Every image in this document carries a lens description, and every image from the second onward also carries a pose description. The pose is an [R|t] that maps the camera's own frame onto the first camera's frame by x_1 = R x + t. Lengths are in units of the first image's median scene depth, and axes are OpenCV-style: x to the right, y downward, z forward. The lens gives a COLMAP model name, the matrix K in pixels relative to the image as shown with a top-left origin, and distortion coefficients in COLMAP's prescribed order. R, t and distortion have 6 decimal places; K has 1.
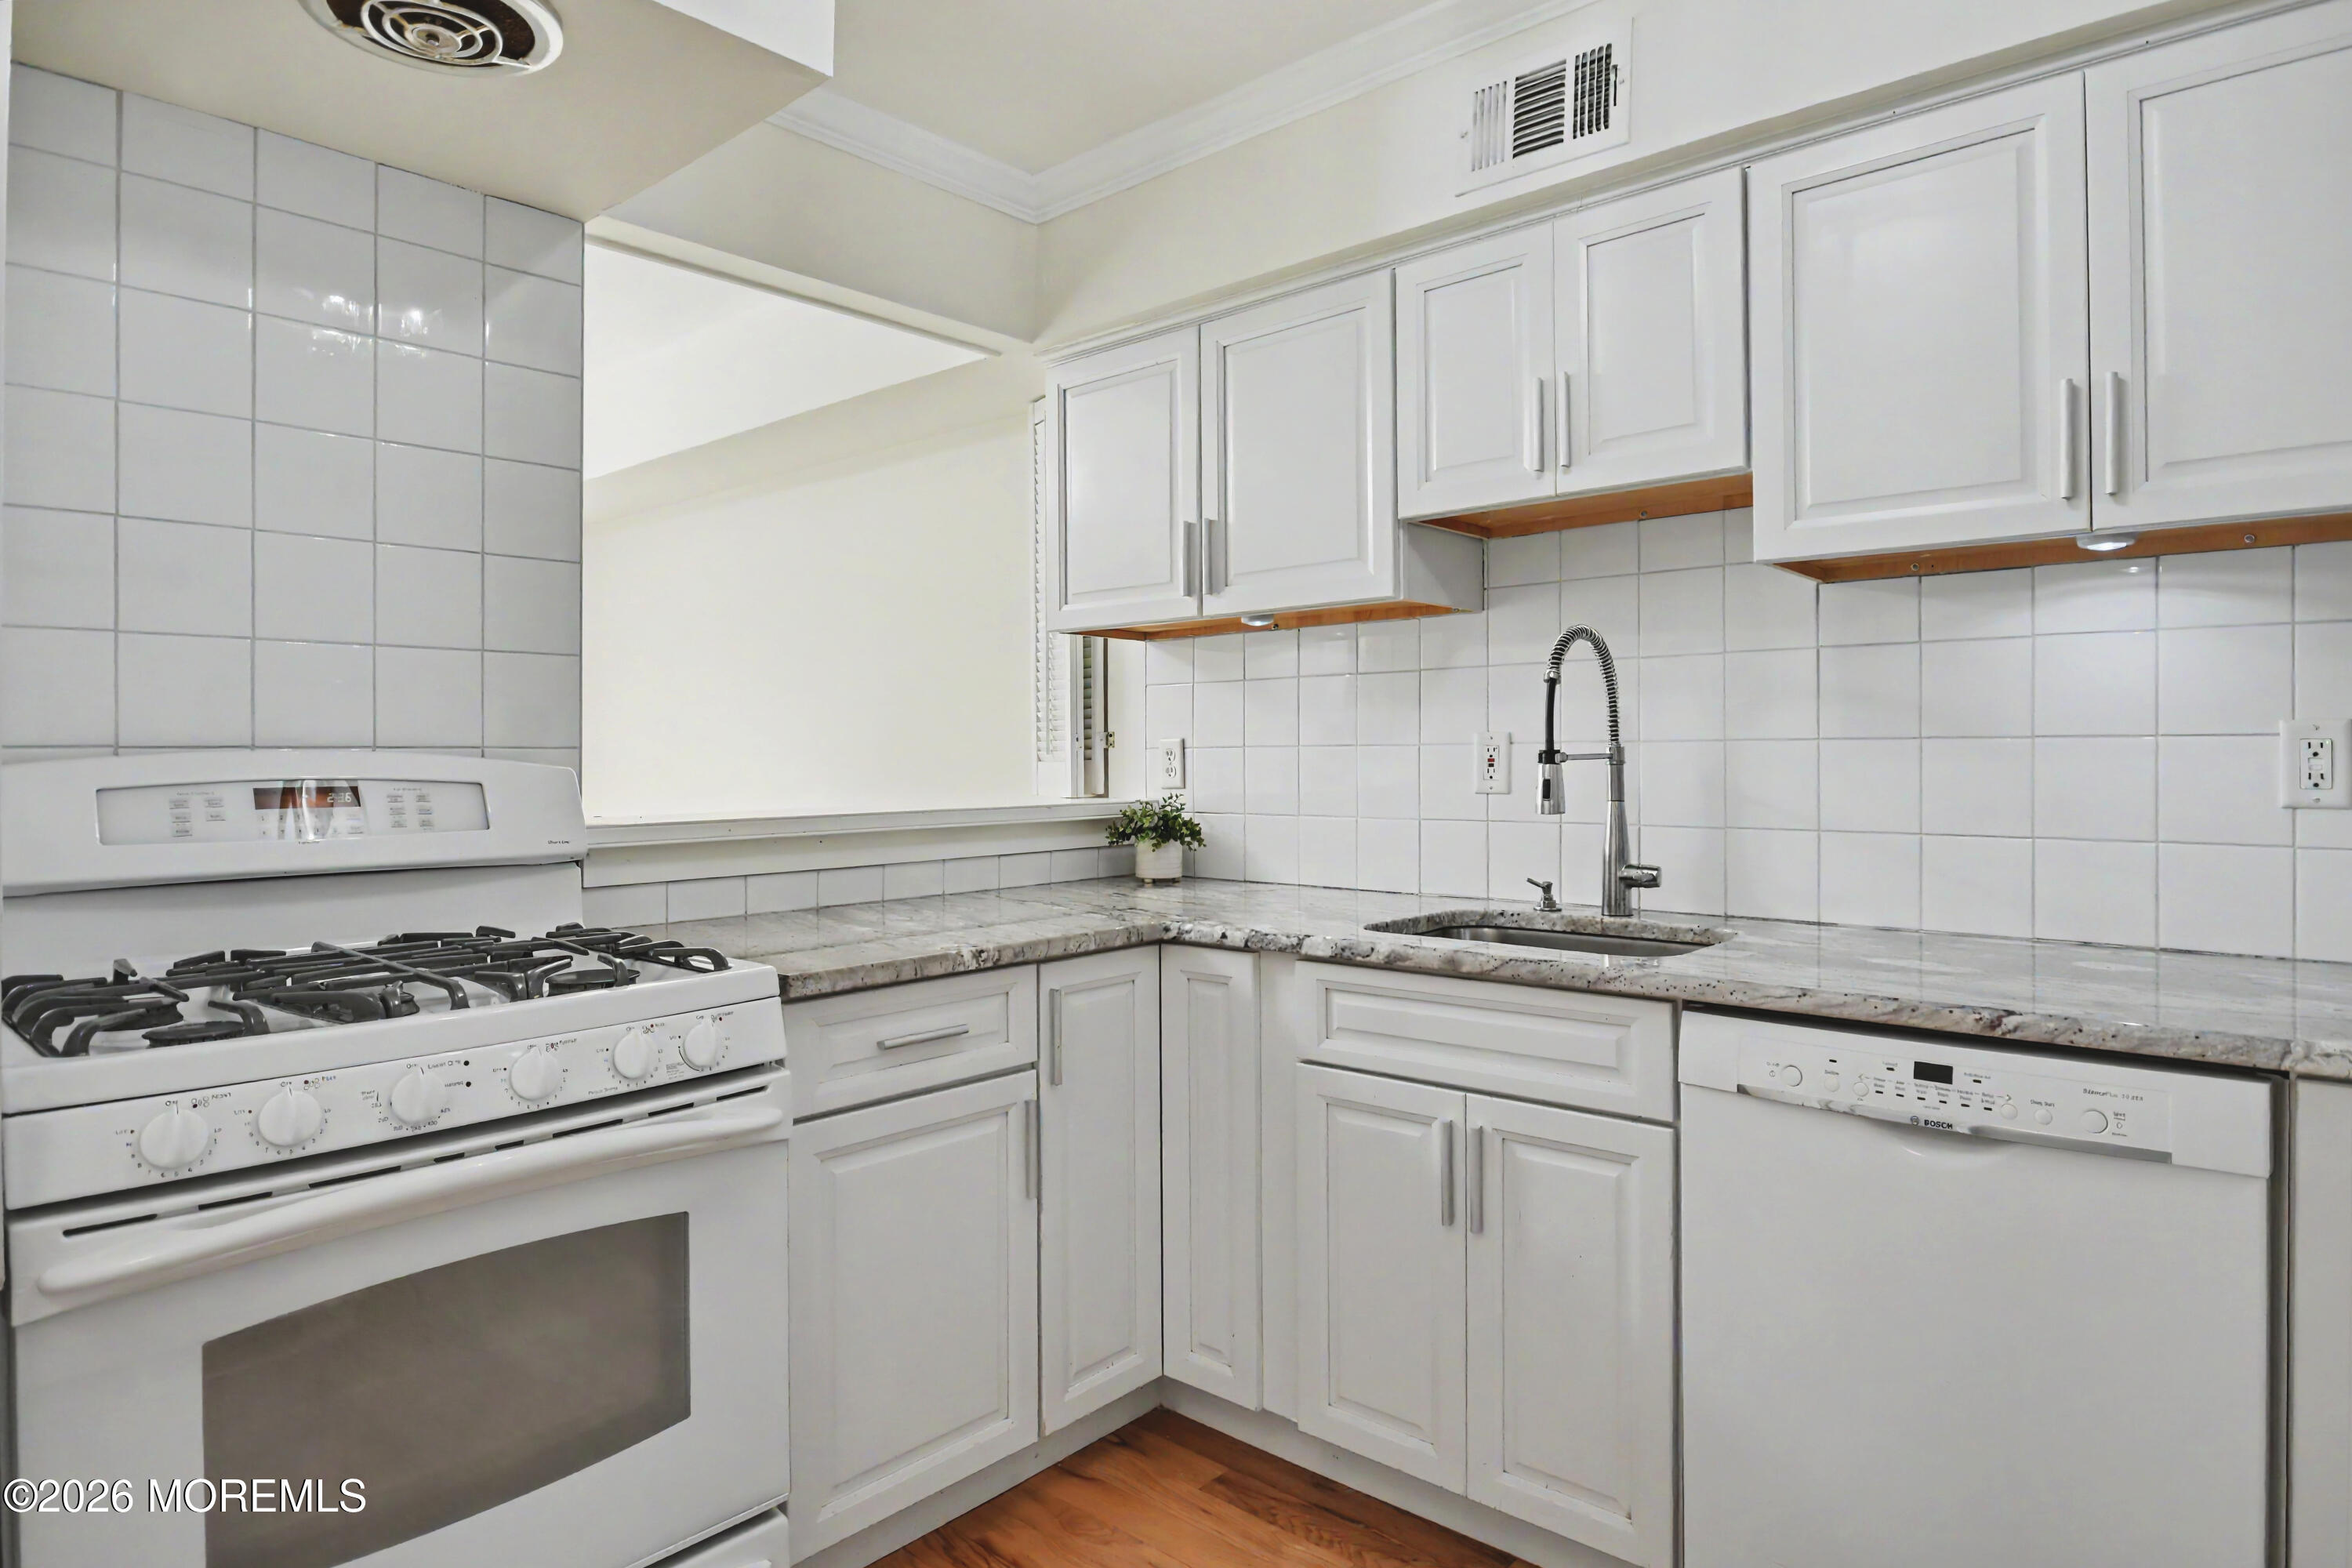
lens RADIAL K [[1345.2, 0, 1177.6], [0, 1345.2, 766.4], [0, 0, 1]] dist [-0.008029, 0.000565]
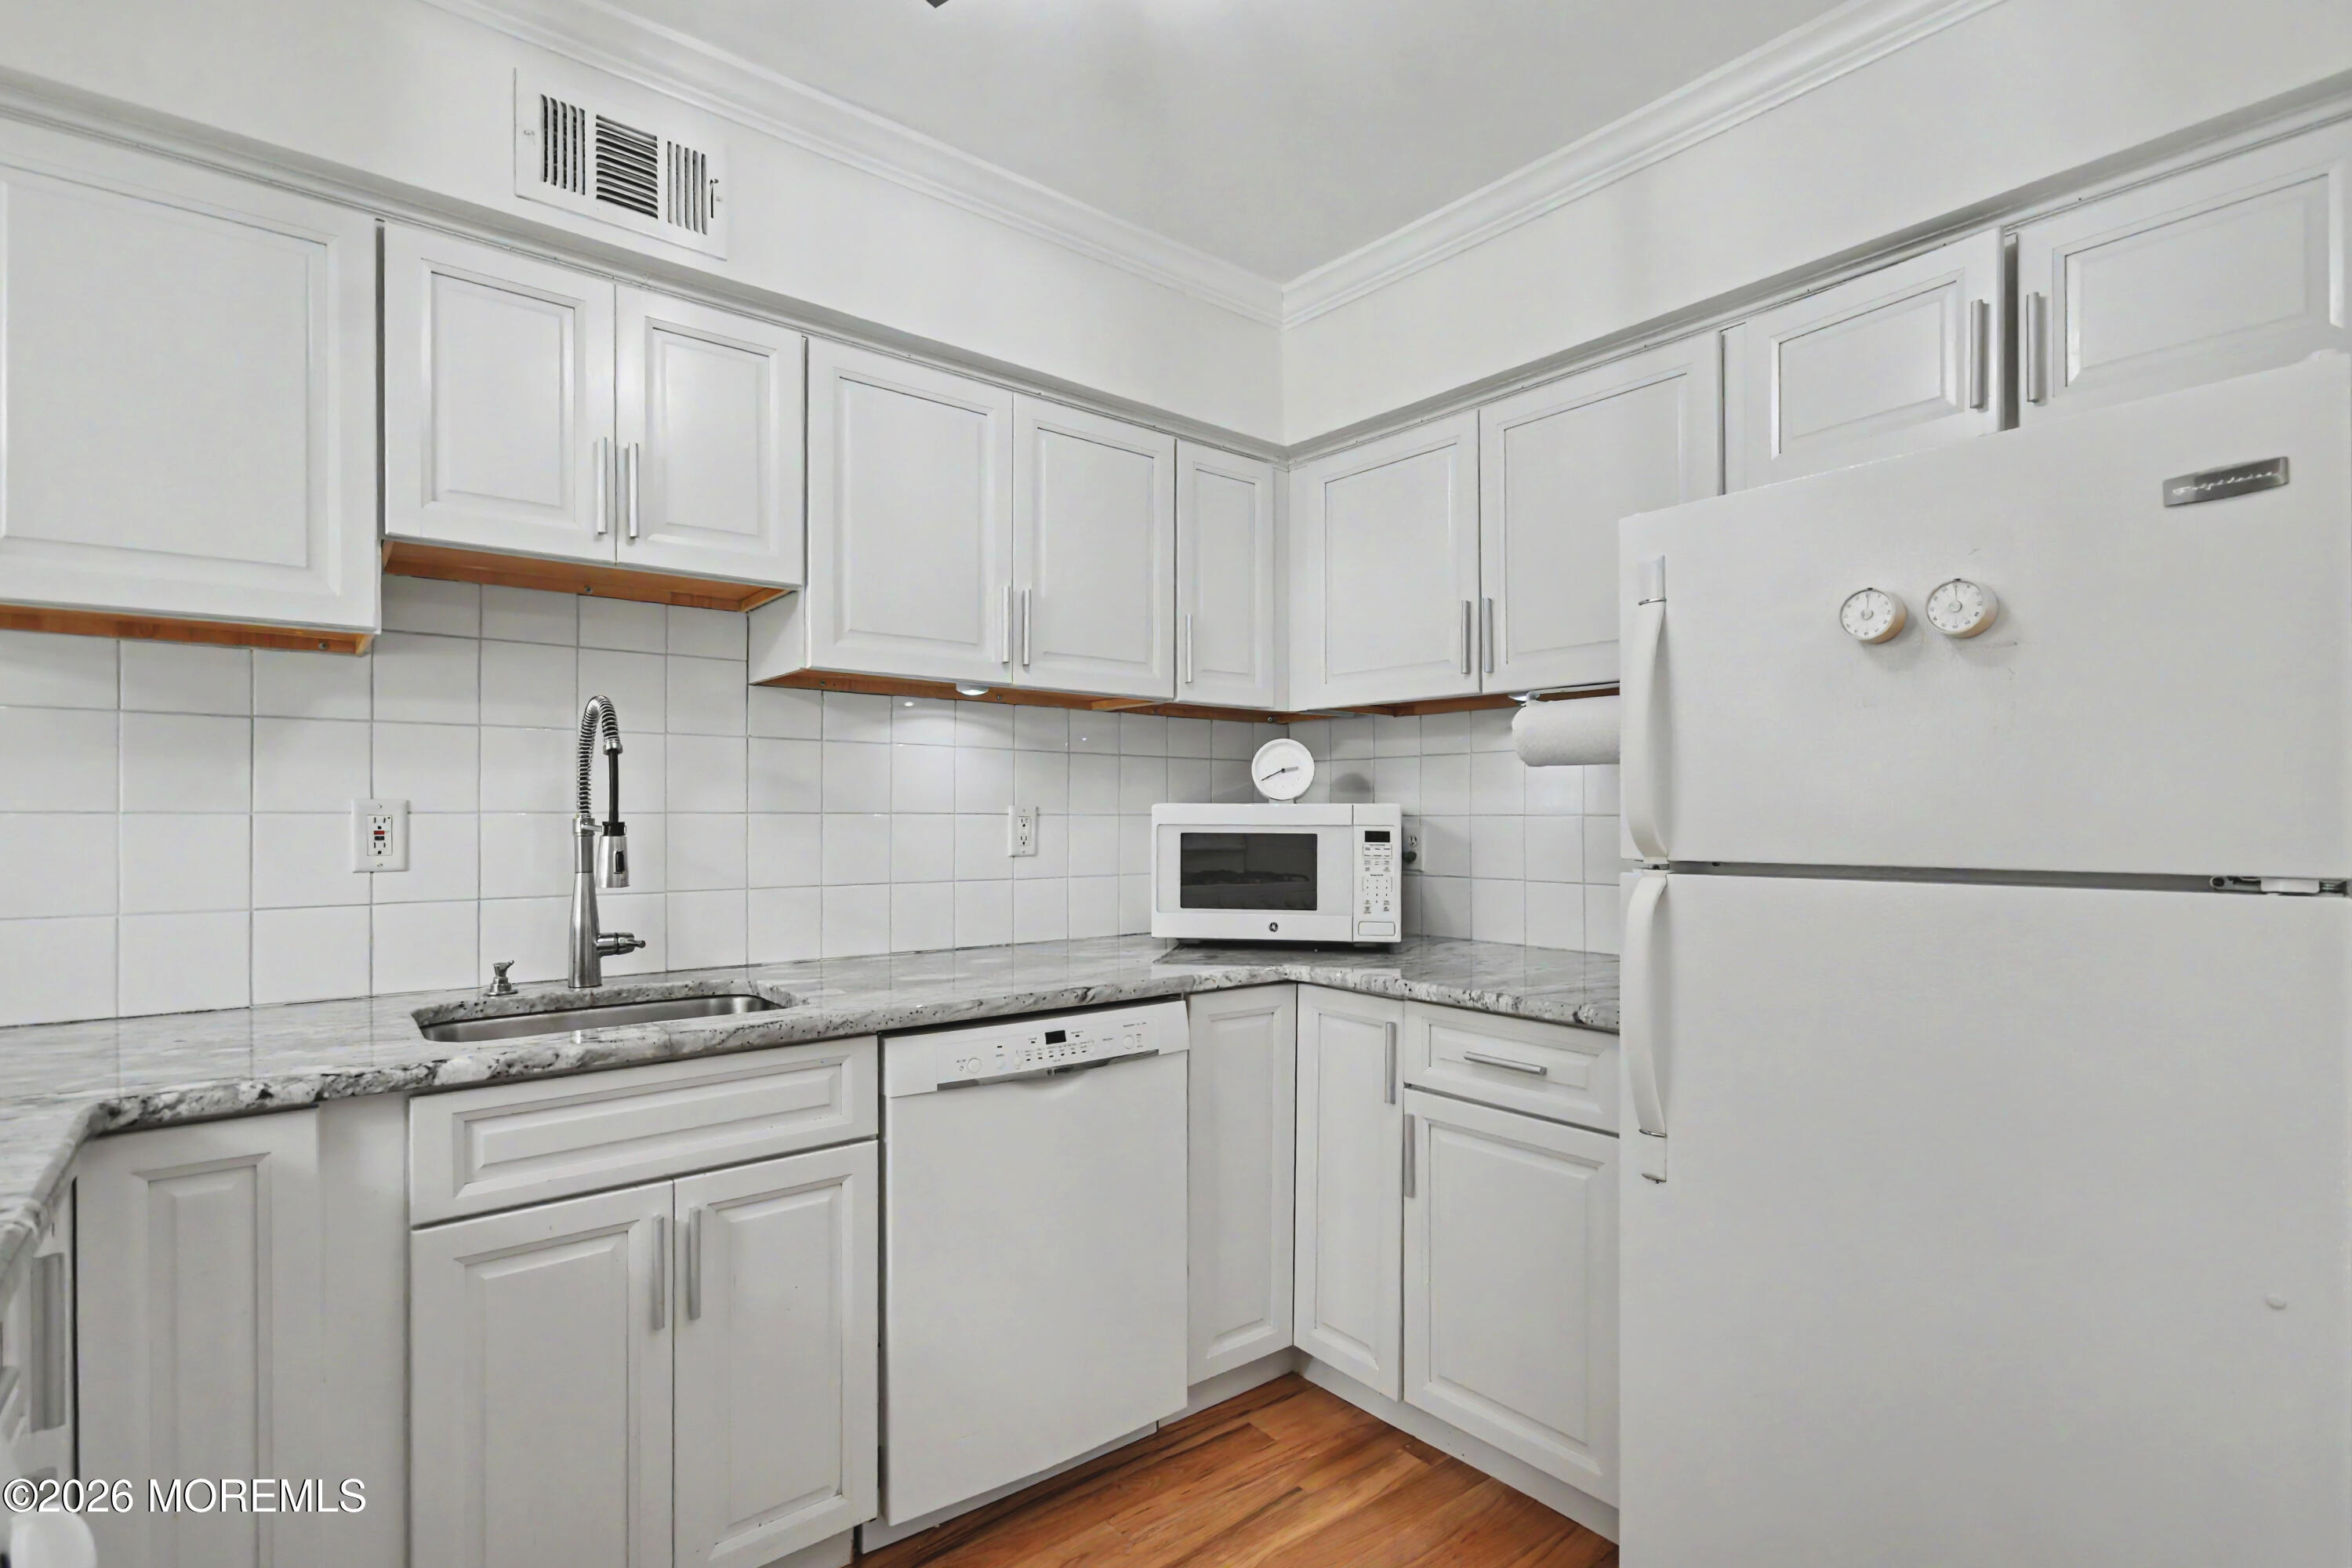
lens RADIAL K [[1123.5, 0, 1193.0], [0, 1123.5, 823.6], [0, 0, 1]] dist [-0.001169, -0.000470]
pose [[0.143885, -0.000599, 0.989594, -0.494075], [0.005184, 0.999987, -0.000148, -0.009009], [-0.989581, 0.005151, 0.143886, 0.487359]]
